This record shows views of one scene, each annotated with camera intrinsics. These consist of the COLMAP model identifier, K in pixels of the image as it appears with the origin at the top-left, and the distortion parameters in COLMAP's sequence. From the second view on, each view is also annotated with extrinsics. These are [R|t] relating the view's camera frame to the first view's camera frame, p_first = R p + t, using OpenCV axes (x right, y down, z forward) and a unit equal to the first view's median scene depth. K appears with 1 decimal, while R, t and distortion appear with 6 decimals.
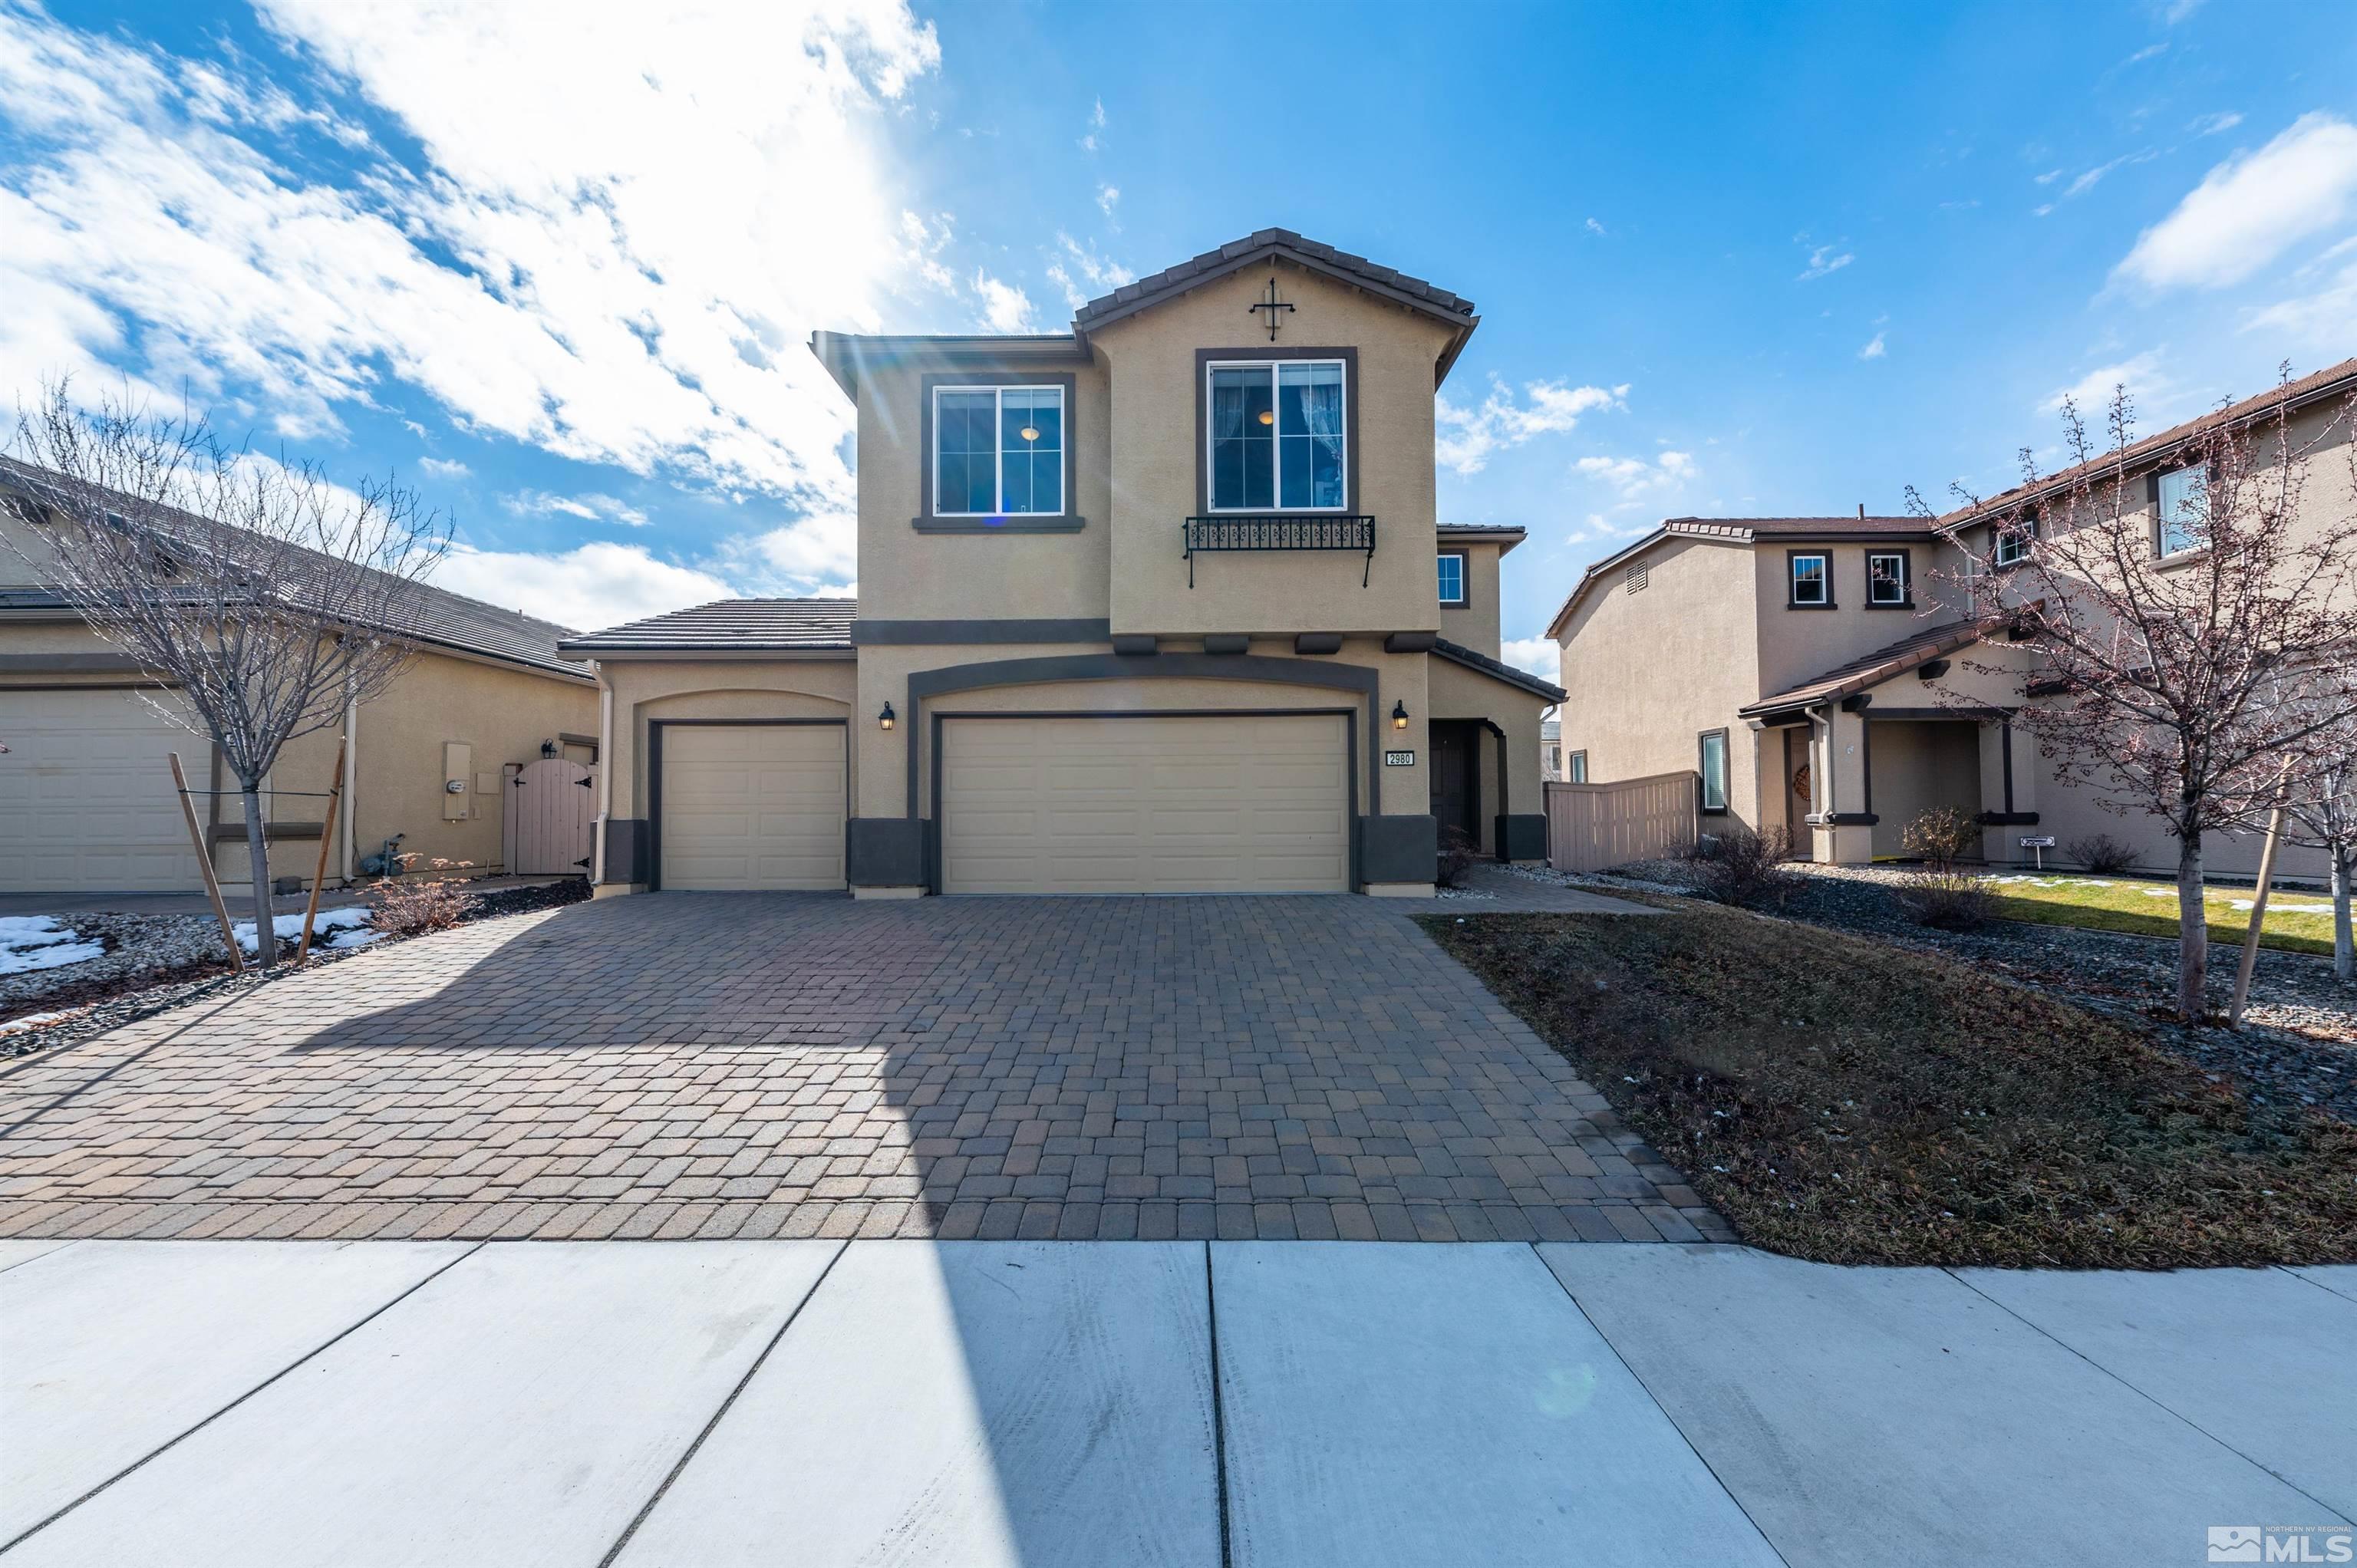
lens RADIAL K [[816.9, 0, 1179.3], [0, 816.9, 787.9], [0, 0, 1]] dist [0.007783, -0.002575]
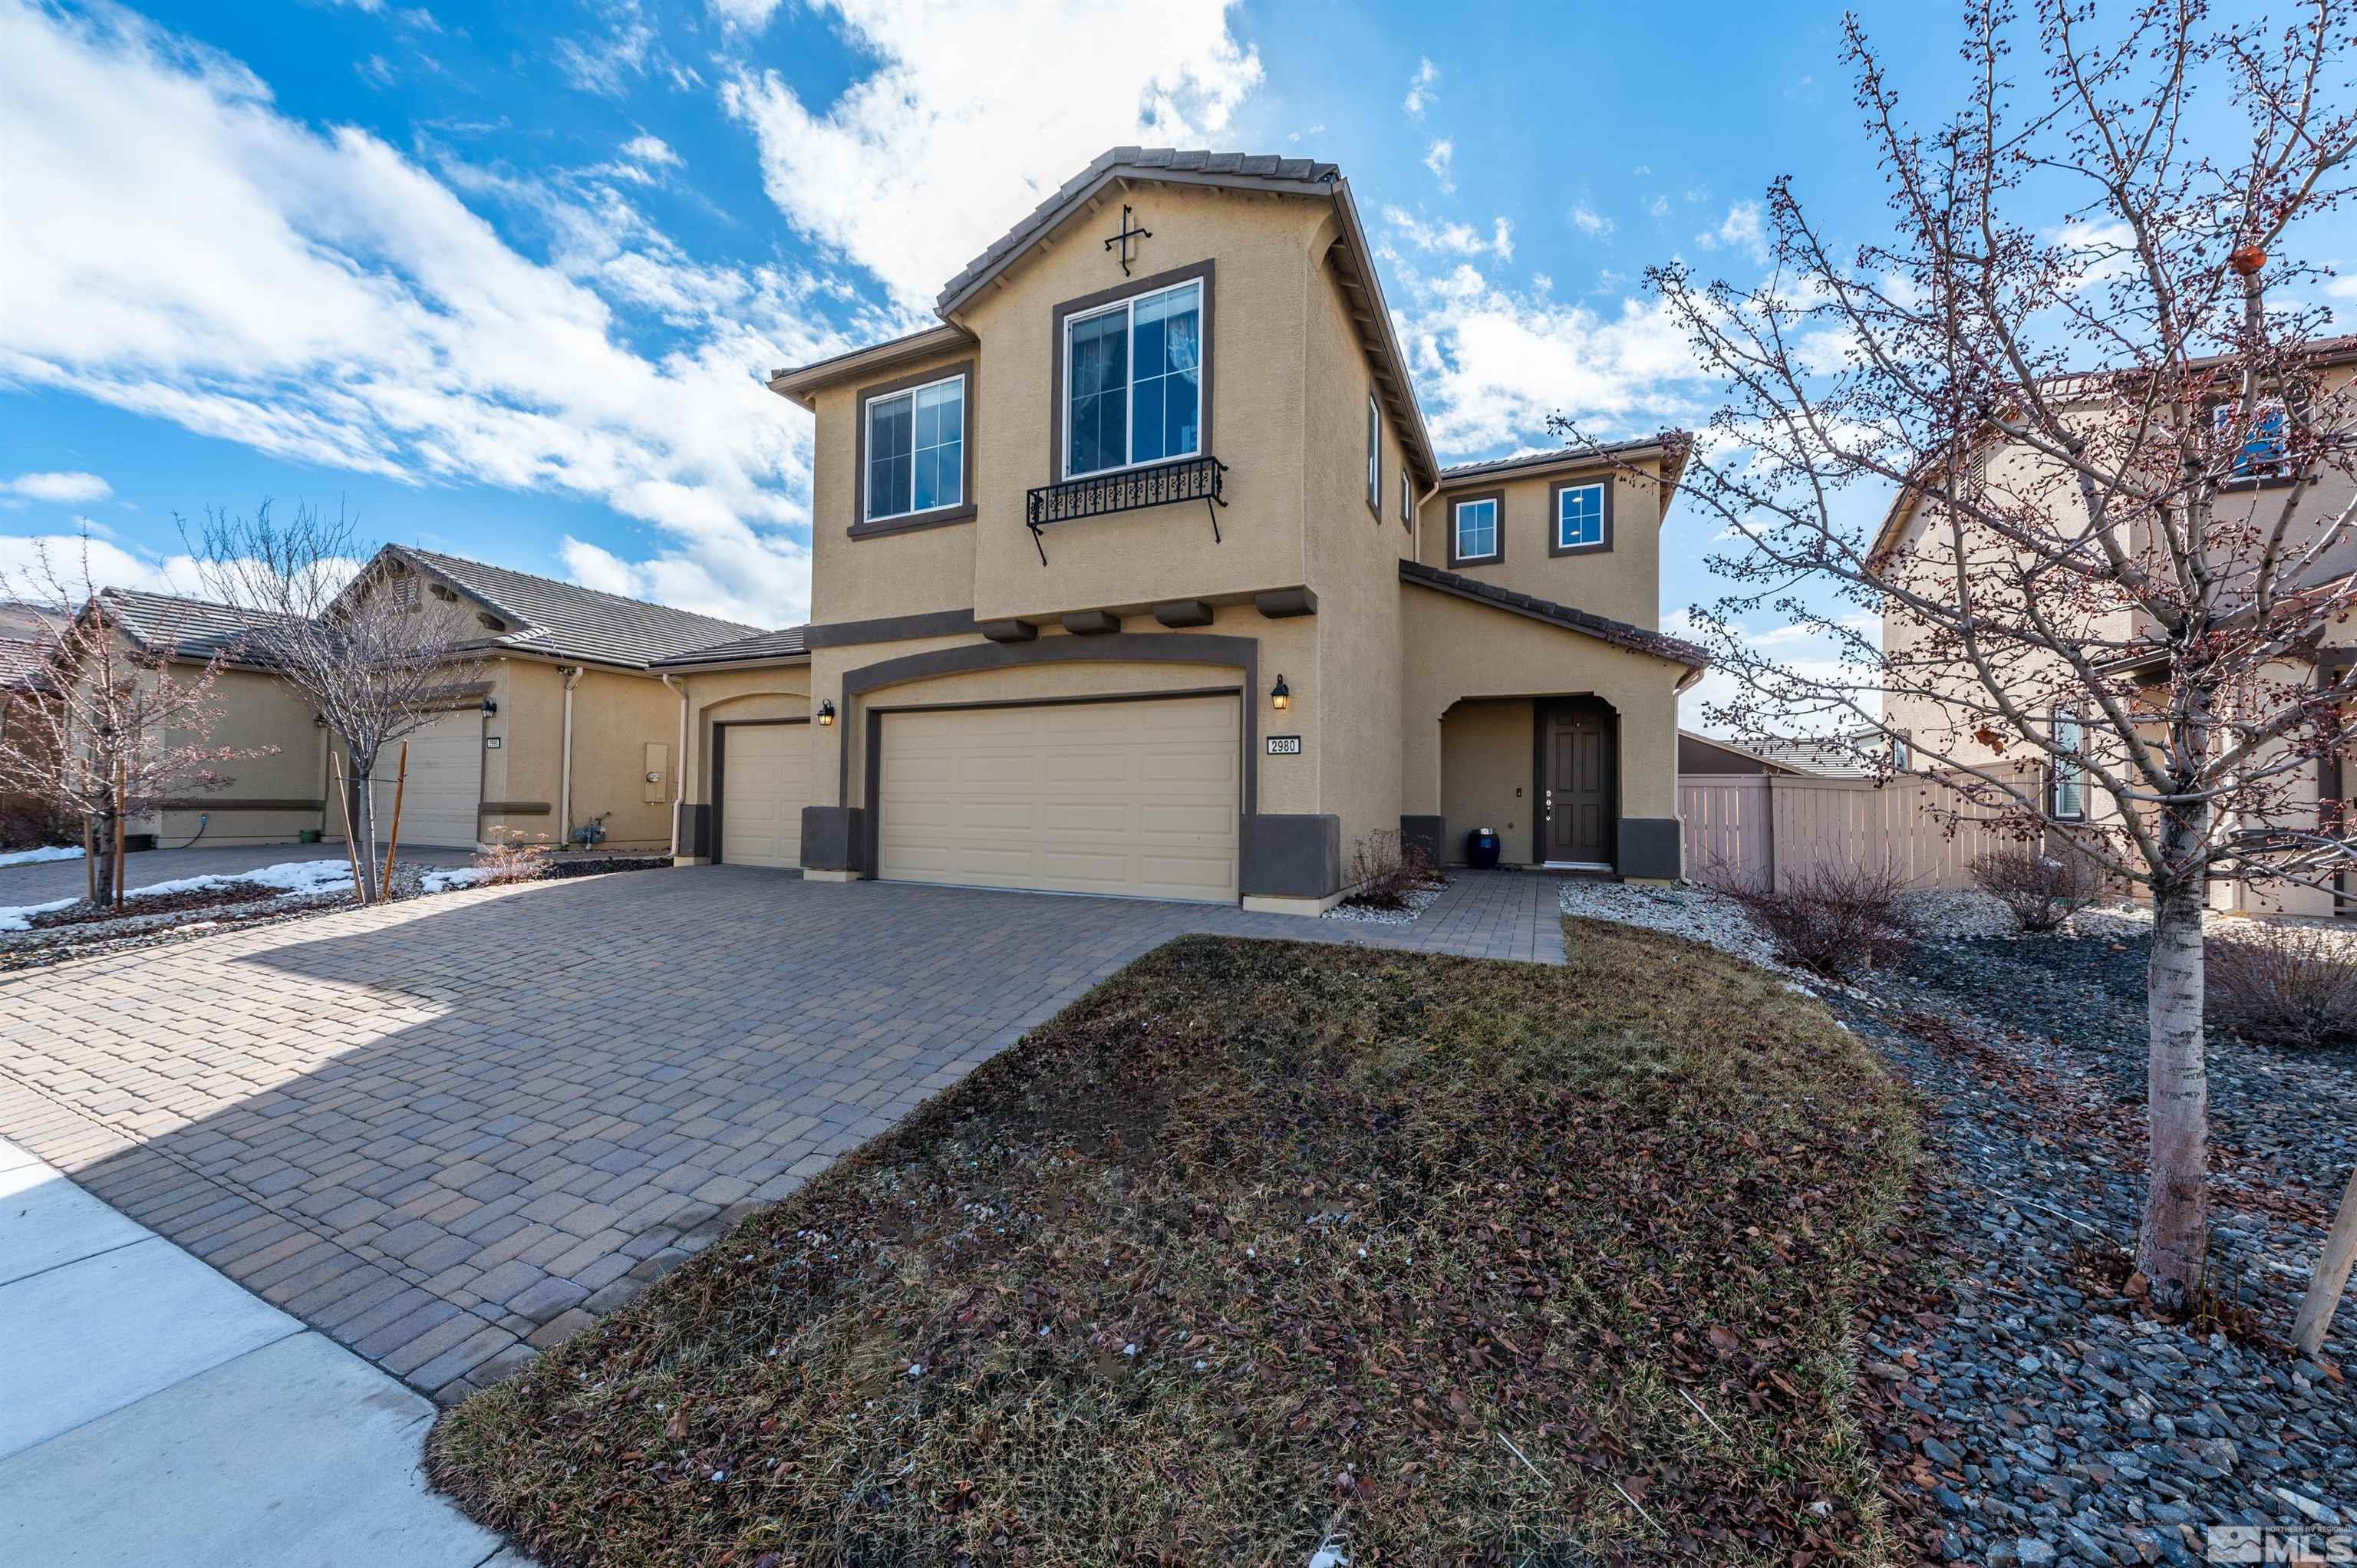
lens RADIAL K [[816.9, 0, 1180.0], [0, 816.9, 785.4], [0, 0, 1]] dist [0.007783, -0.002575]
pose [[0.906240, 0.006768, -0.422710, 0.527974], [-0.005527, 0.999976, 0.004160, 0.001821], [0.422728, -0.001434, 0.906256, 0.211892]]
